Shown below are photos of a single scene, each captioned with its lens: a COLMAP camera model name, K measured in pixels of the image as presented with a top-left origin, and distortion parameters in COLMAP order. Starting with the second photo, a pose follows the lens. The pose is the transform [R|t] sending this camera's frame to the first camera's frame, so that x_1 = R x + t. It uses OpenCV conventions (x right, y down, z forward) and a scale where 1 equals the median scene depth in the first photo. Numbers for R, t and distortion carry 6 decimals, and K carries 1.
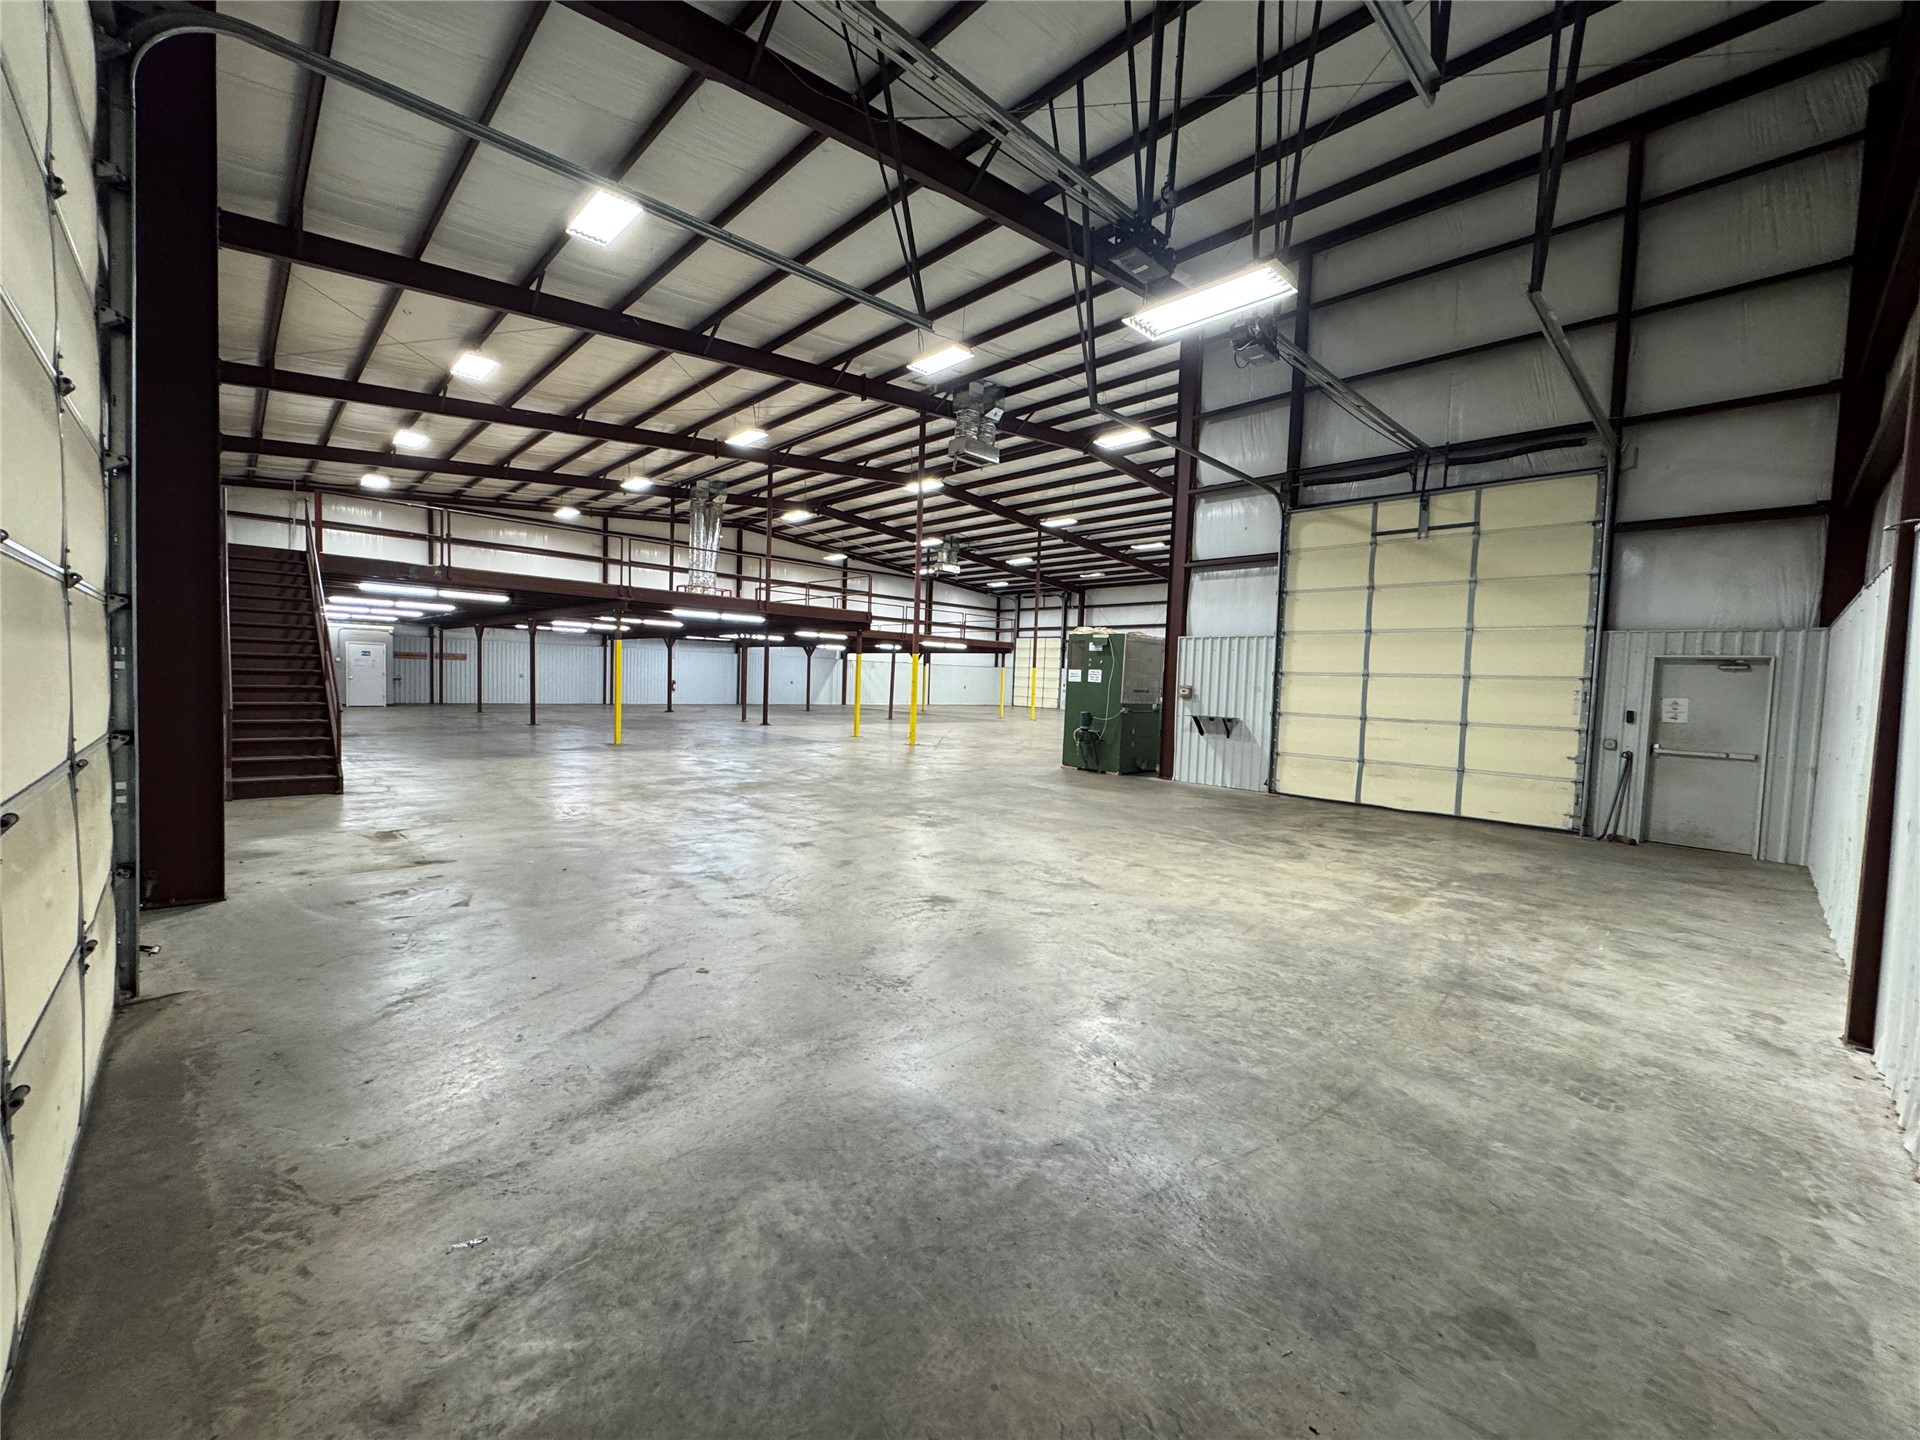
lens RADIAL K [[766.4, 0, 957.0], [0, 766.4, 716.5], [0, 0, 1]] dist [-0.003371, 0.000869]
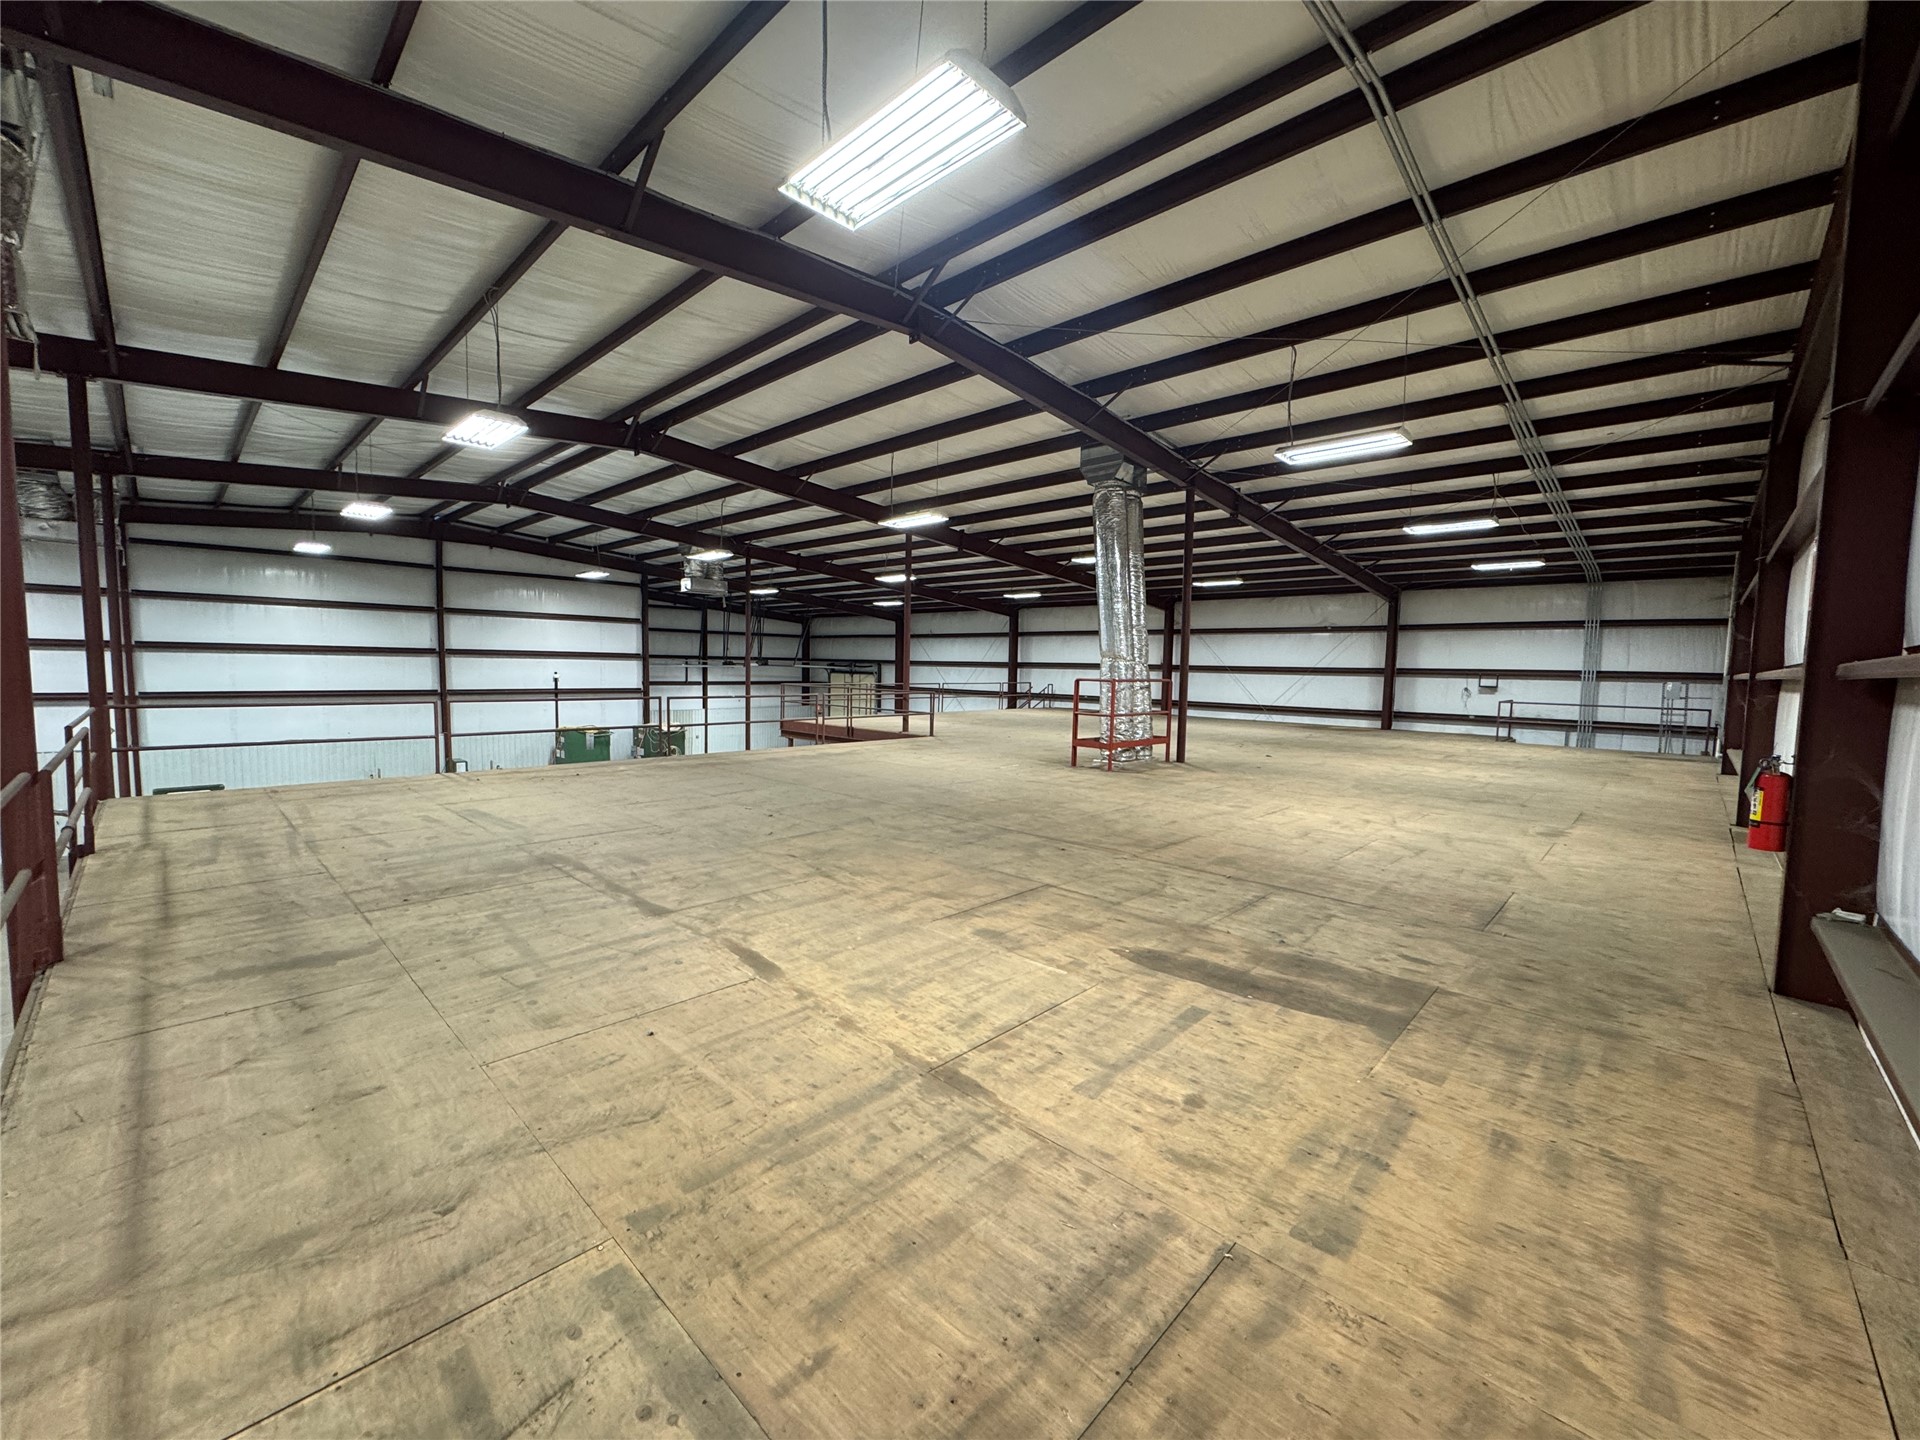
lens RADIAL K [[766.4, 0, 950.3], [0, 766.4, 720.1], [0, 0, 1]] dist [-0.003371, 0.000869]
pose [[0.999152, -0.022363, 0.034583, -0.066614], [0.021487, 0.999444, 0.025497, -0.250474], [-0.035133, -0.024733, 0.999077, 1.127817]]
